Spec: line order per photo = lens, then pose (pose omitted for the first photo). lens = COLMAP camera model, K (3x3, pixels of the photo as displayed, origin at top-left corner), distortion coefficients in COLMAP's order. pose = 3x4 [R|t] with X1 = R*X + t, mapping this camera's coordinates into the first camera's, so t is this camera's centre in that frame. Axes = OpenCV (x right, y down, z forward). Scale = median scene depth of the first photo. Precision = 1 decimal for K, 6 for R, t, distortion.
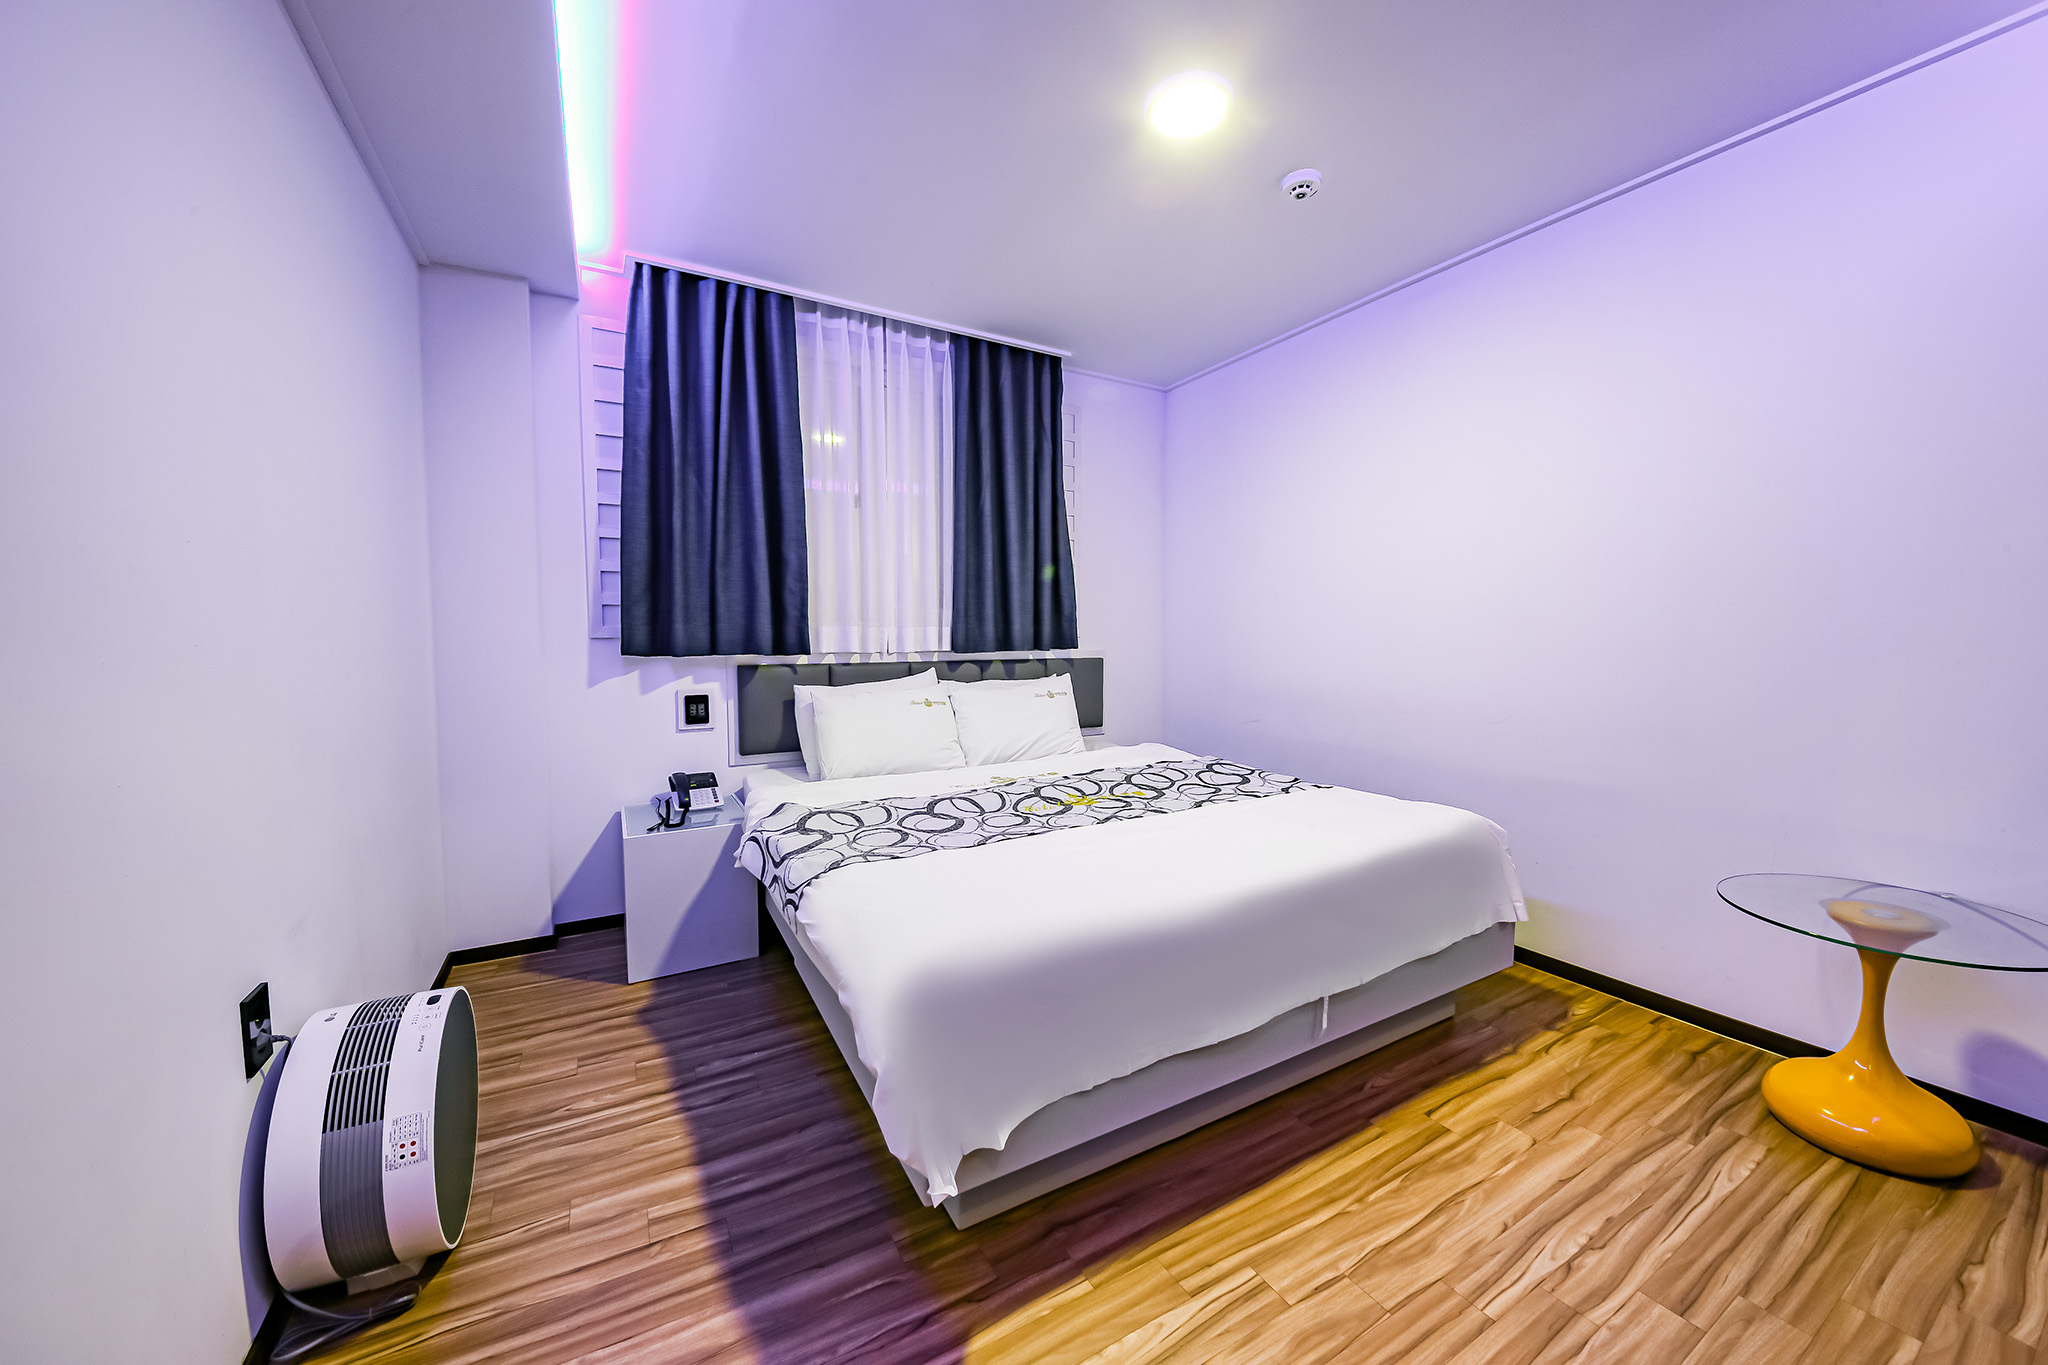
lens RADIAL K [[714.0, 0, 1020.6], [0, 714.0, 679.0], [0, 0, 1]] dist [0.005106, -0.000105]
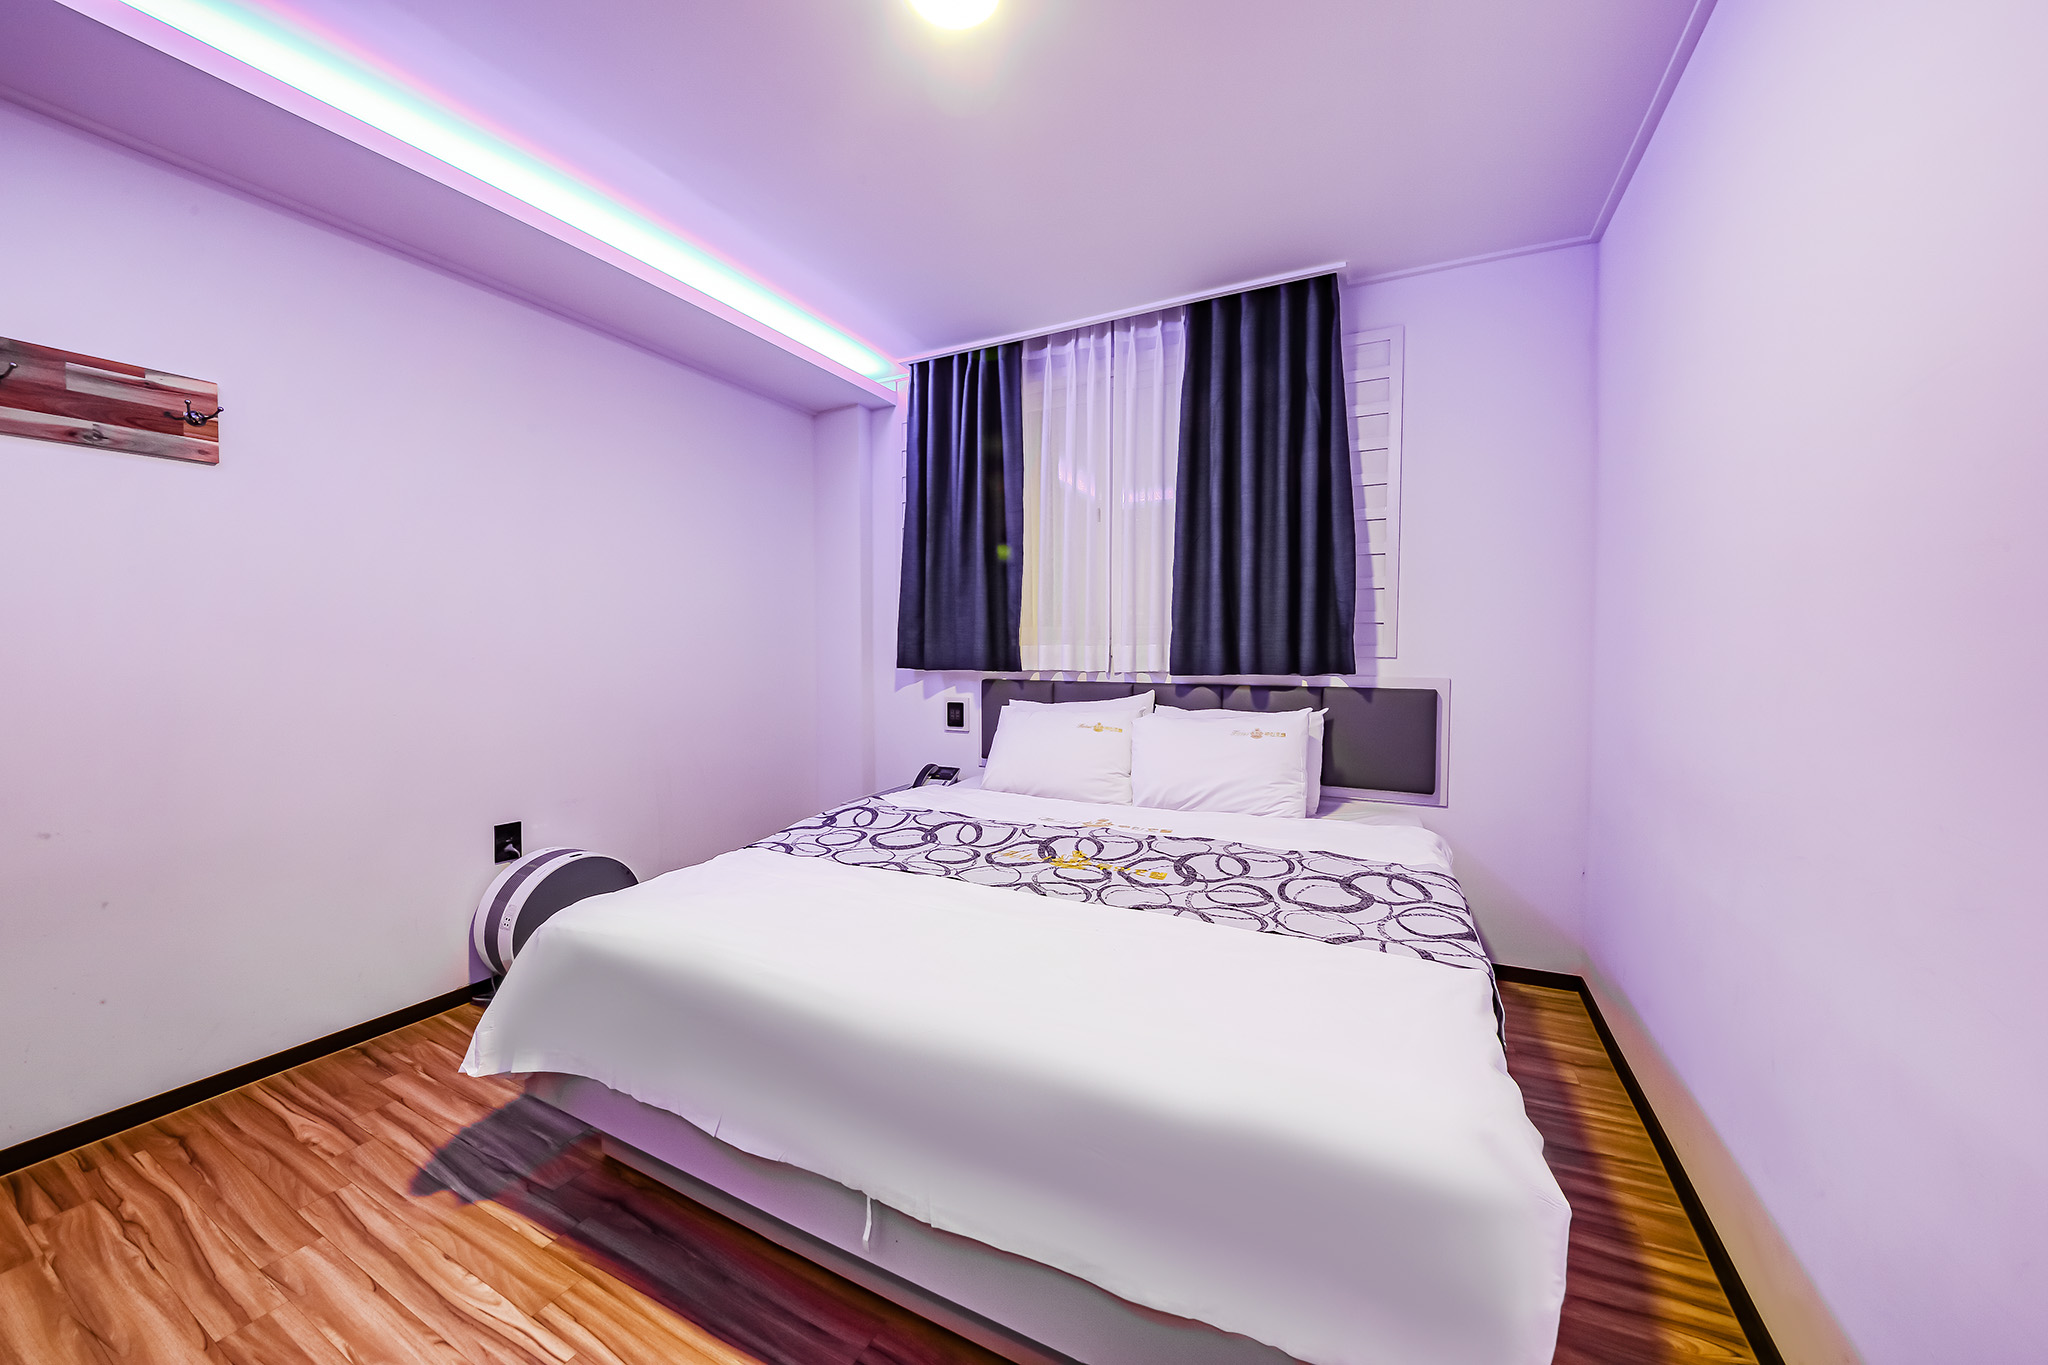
lens RADIAL K [[732.5, 0, 1025.3], [0, 732.5, 672.9], [0, 0, 1]] dist [0.023374, -0.010091]
pose [[0.552688, 0.032043, -0.832772, 0.600321], [-0.051971, 0.998641, 0.003934, -0.036115], [0.831766, 0.041106, 0.553603, 0.392466]]
